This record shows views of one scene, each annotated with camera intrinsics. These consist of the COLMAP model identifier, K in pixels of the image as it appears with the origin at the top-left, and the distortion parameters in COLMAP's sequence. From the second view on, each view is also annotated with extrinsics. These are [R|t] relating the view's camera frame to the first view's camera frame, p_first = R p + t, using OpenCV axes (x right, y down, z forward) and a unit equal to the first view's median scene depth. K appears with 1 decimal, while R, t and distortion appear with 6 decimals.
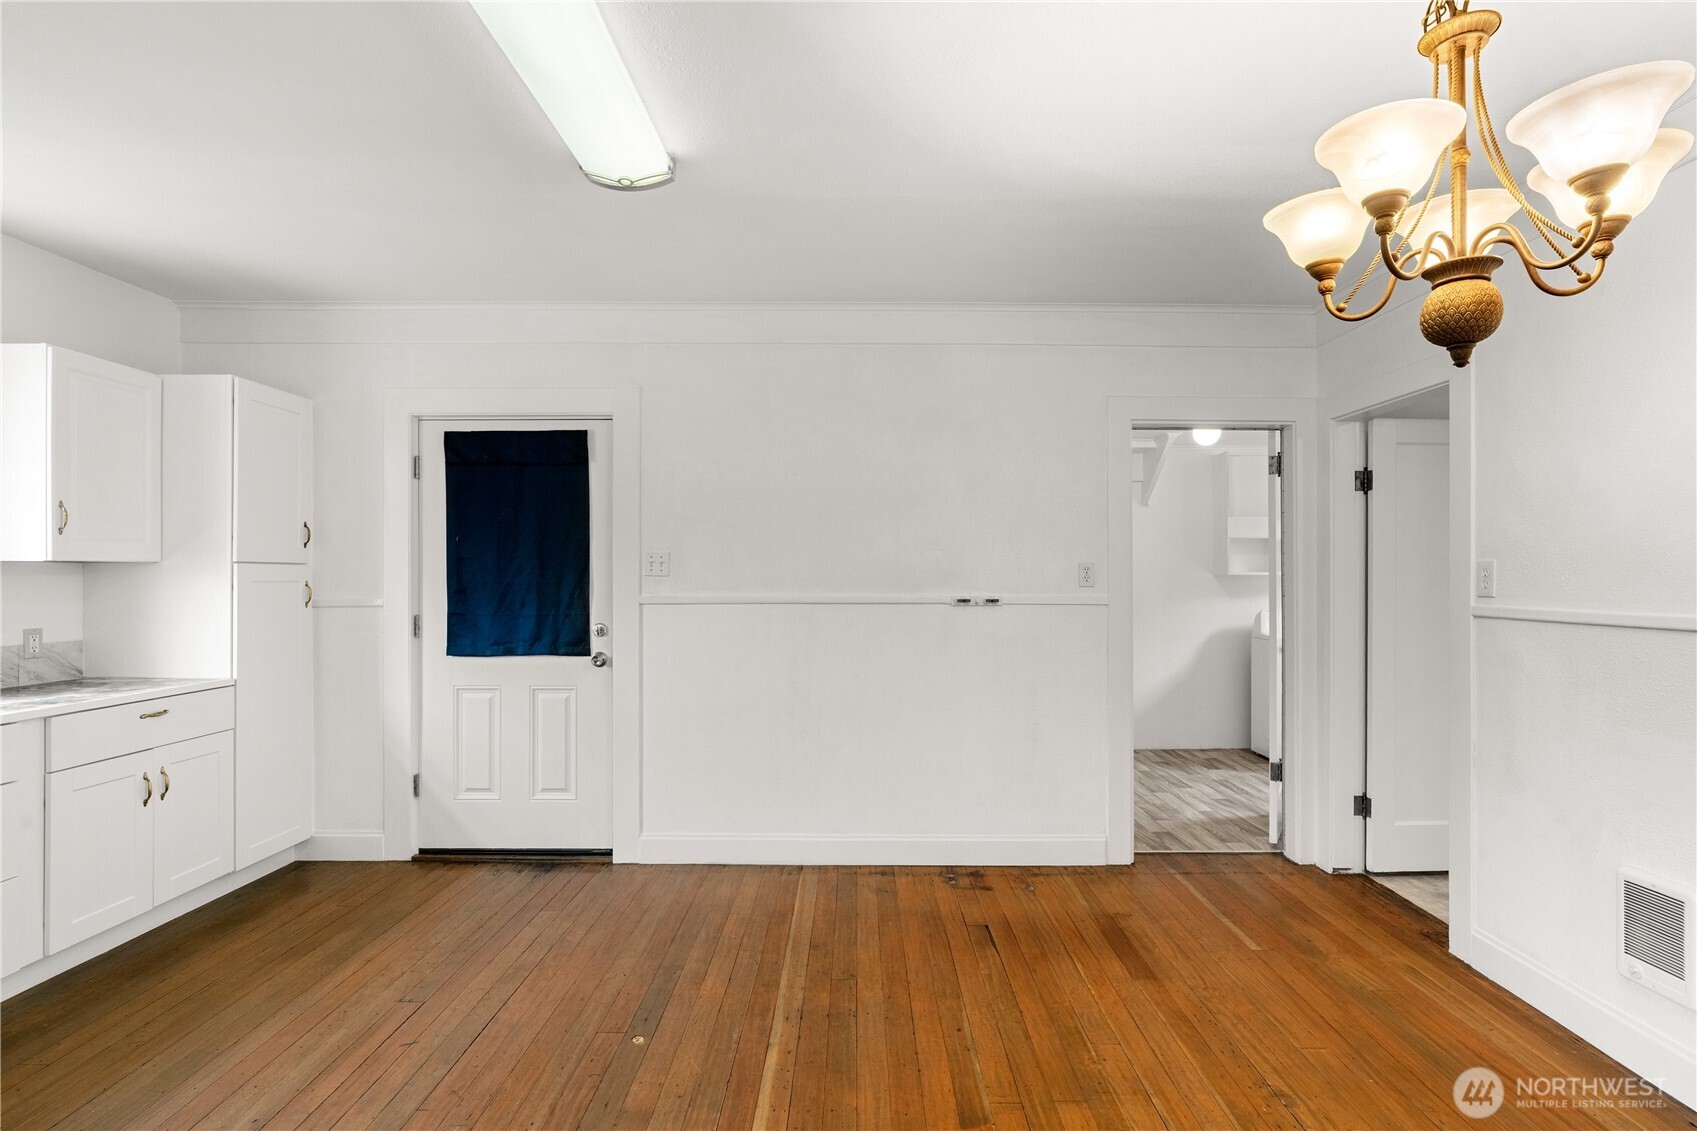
lens RADIAL K [[804.7, 0, 848.5], [0, 804.7, 565.5], [0, 0, 1]] dist [-0.003186, -0.000220]
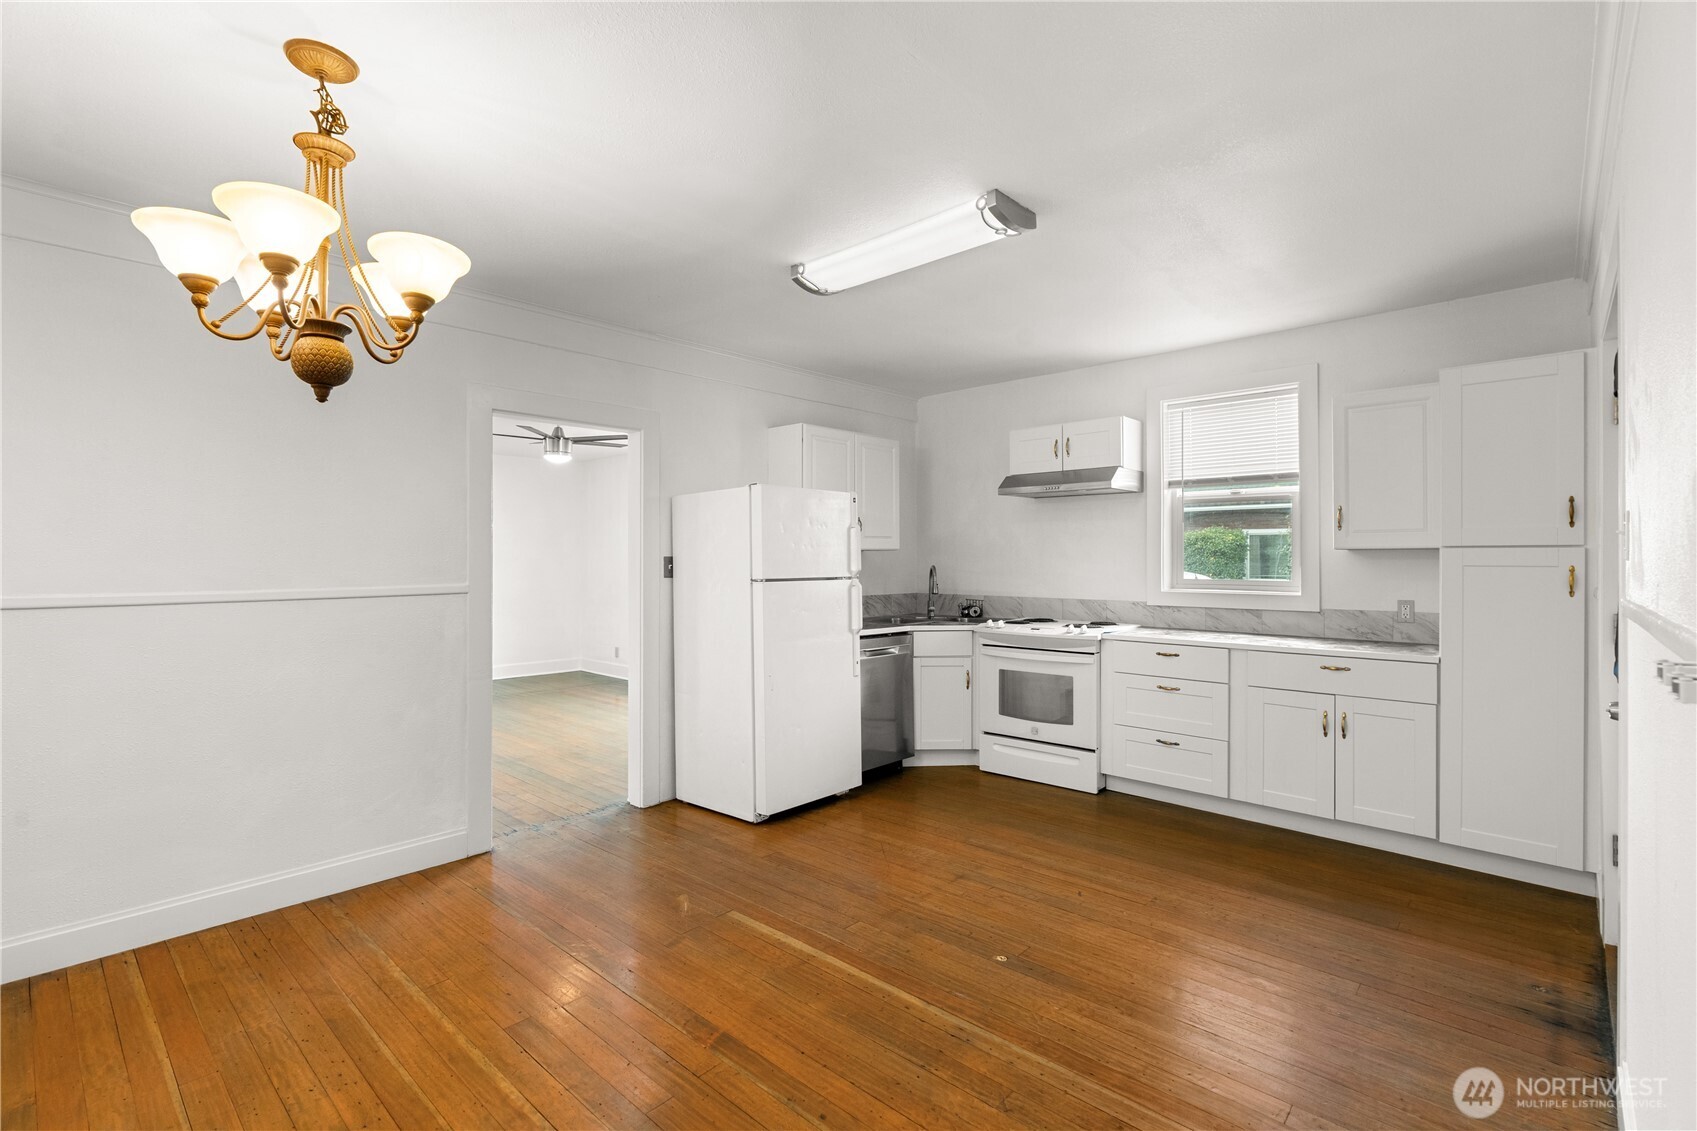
lens RADIAL K [[772.3, 0, 845.7], [0, 772.3, 562.5], [0, 0, 1]] dist [-0.002422, 0.000962]
pose [[-0.663130, 0.001612, -0.748502, 0.723607], [0.009336, 0.999938, -0.006118, 0.023103], [0.748446, -0.011044, -0.663104, 1.580805]]
